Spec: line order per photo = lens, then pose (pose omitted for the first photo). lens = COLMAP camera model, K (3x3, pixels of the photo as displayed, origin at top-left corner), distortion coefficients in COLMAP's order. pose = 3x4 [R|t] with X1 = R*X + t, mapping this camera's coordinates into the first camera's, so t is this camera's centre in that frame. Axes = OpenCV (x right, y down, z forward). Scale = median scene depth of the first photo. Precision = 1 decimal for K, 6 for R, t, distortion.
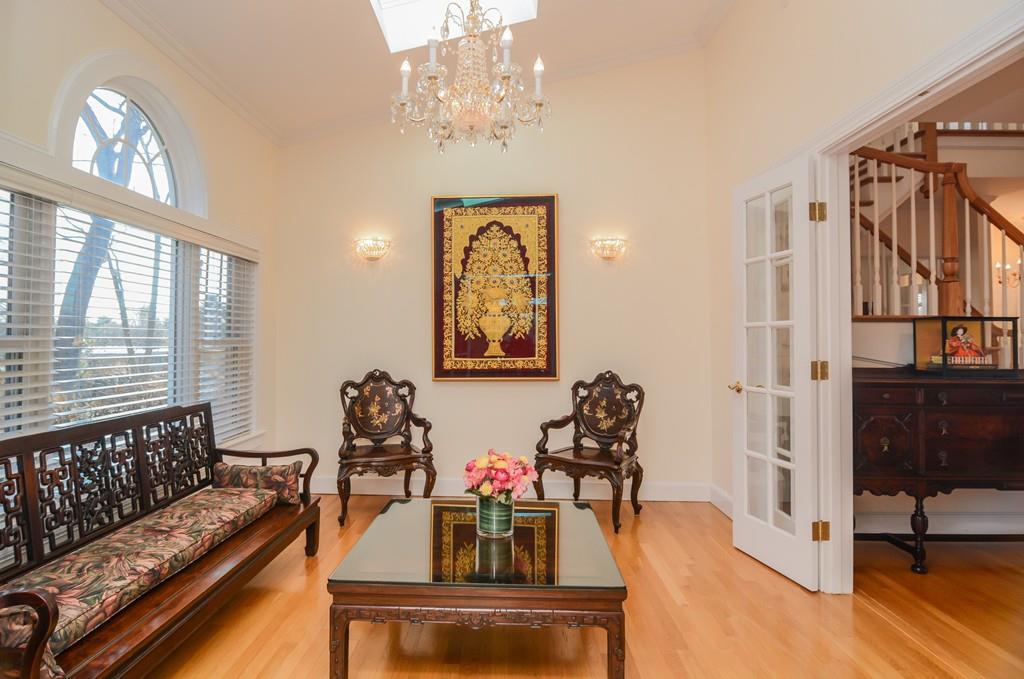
lens RADIAL K [[564.5, 0, 512.2], [0, 564.5, 346.3], [0, 0, 1]] dist [0.000062, -0.002798]
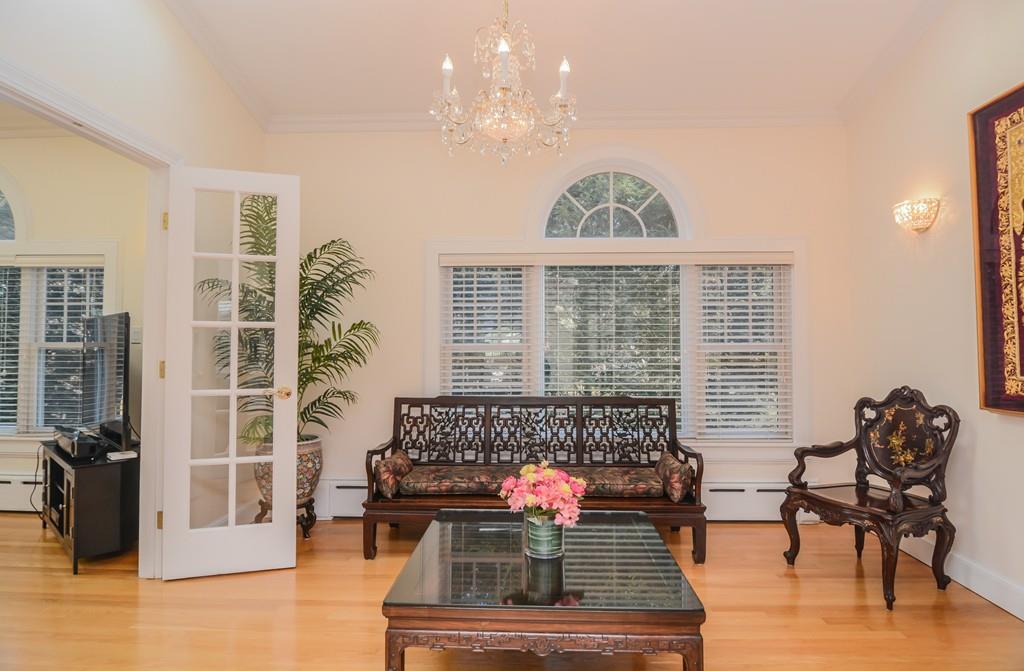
lens RADIAL K [[563.2, 0, 508.3], [0, 563.2, 322.6], [0, 0, 1]] dist [-0.017975, -0.001510]
pose [[-0.041810, -0.034294, -0.998537, 0.485125], [-0.004403, 0.999407, -0.034140, -0.012441], [0.999116, 0.002969, -0.041936, 0.526522]]
